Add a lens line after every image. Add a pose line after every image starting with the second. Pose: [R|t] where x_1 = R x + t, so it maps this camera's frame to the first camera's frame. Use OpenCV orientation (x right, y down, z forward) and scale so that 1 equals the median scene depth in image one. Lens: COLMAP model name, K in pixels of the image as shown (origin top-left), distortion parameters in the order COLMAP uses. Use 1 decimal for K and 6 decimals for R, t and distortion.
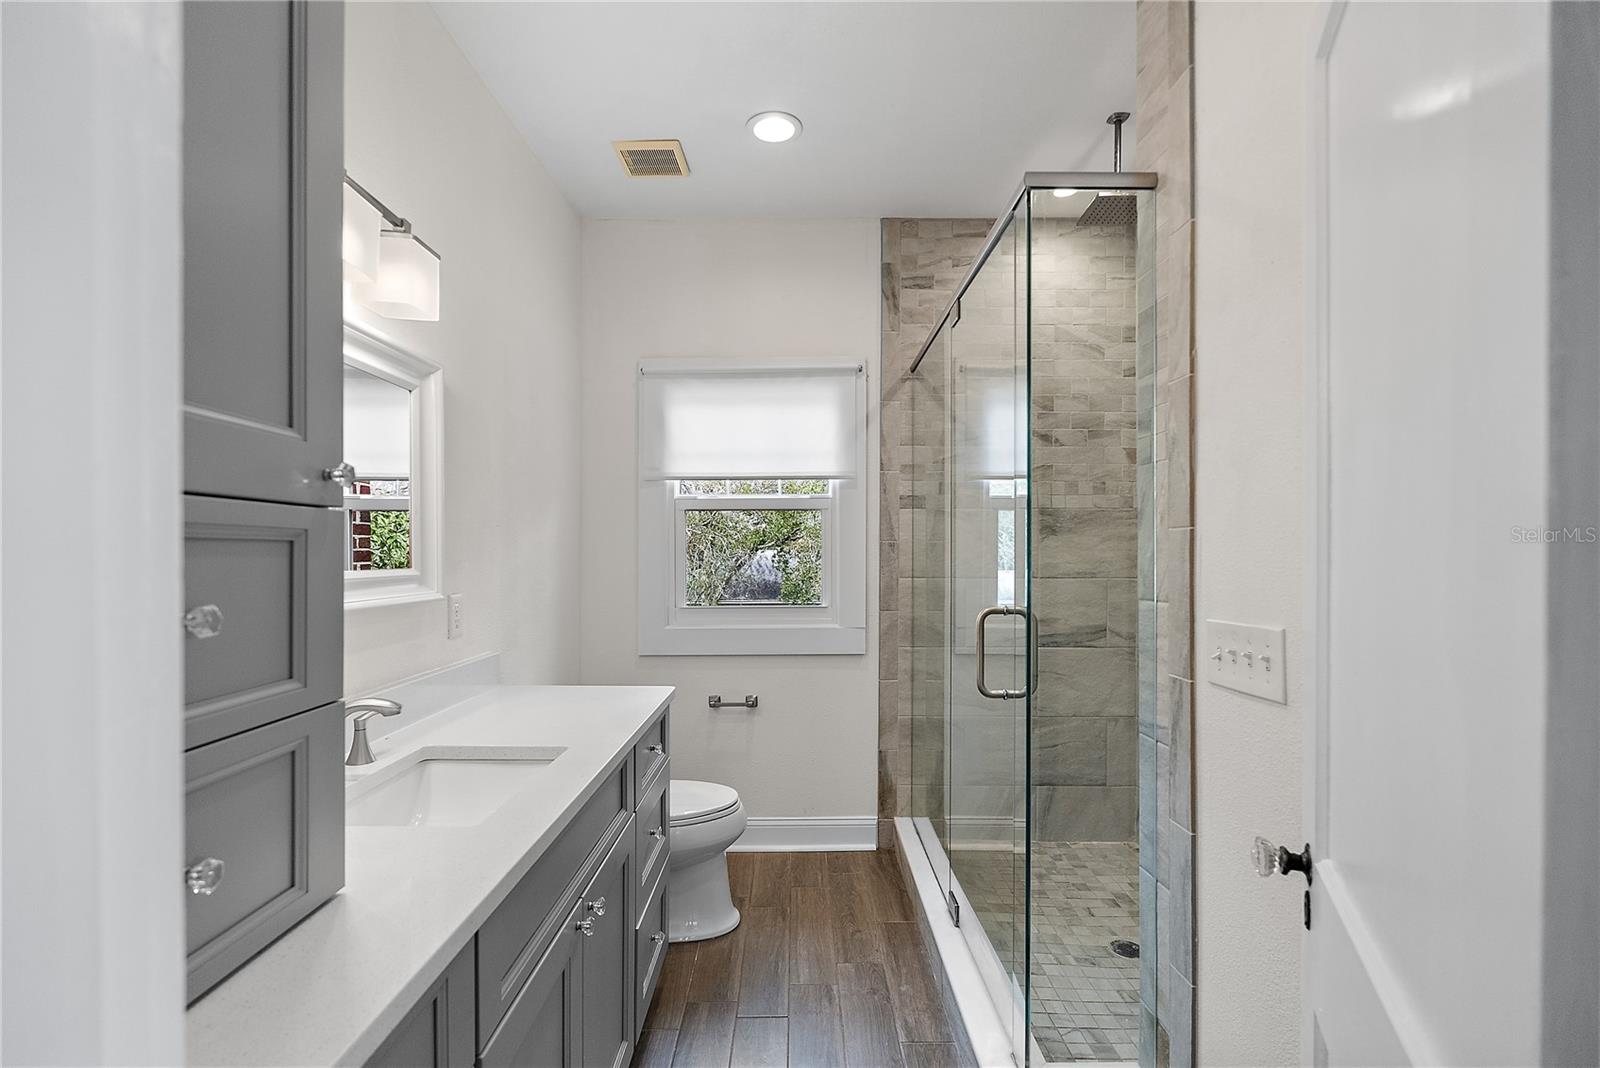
lens RADIAL K [[712.0, 0, 802.2], [0, 712.0, 521.3], [0, 0, 1]] dist [-0.003928, 0.000581]
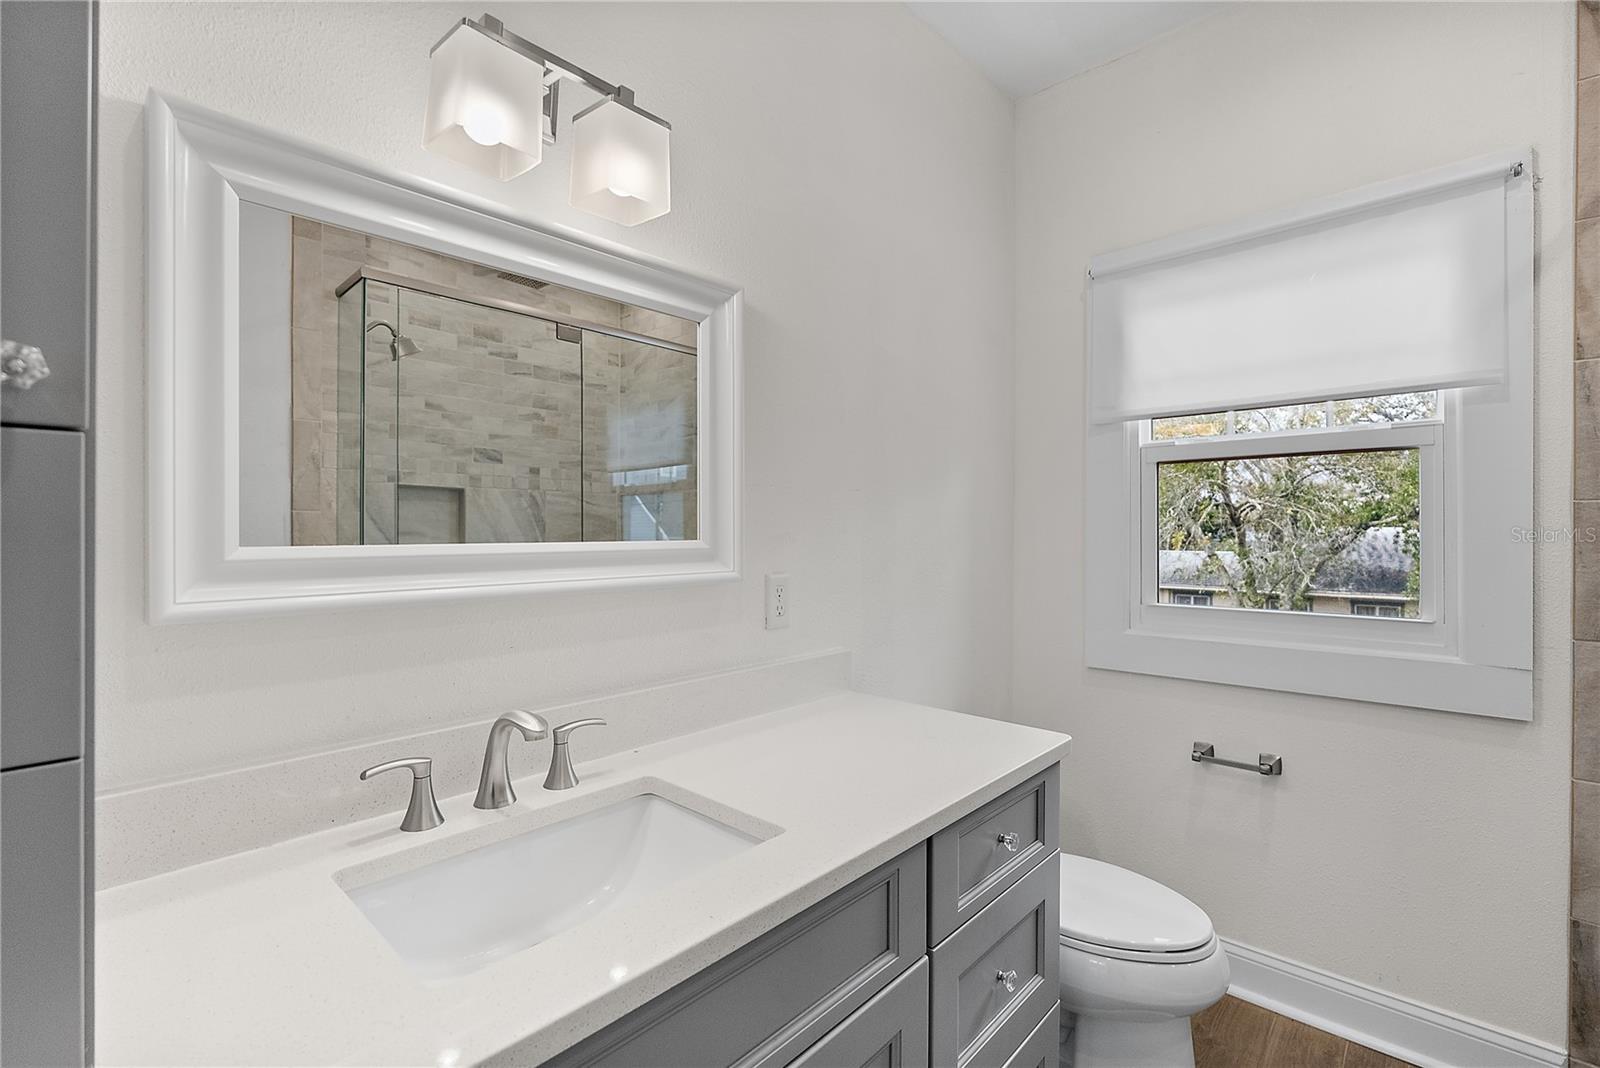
lens RADIAL K [[712.0, 0, 802.2], [0, 712.0, 521.3], [0, 0, 1]] dist [-0.003928, 0.000581]
pose [[0.734609, -0.009580, -0.678423, 0.048756], [0.029382, 0.999411, 0.017702, 0.018271], [0.677854, -0.032938, 0.734459, 0.265783]]
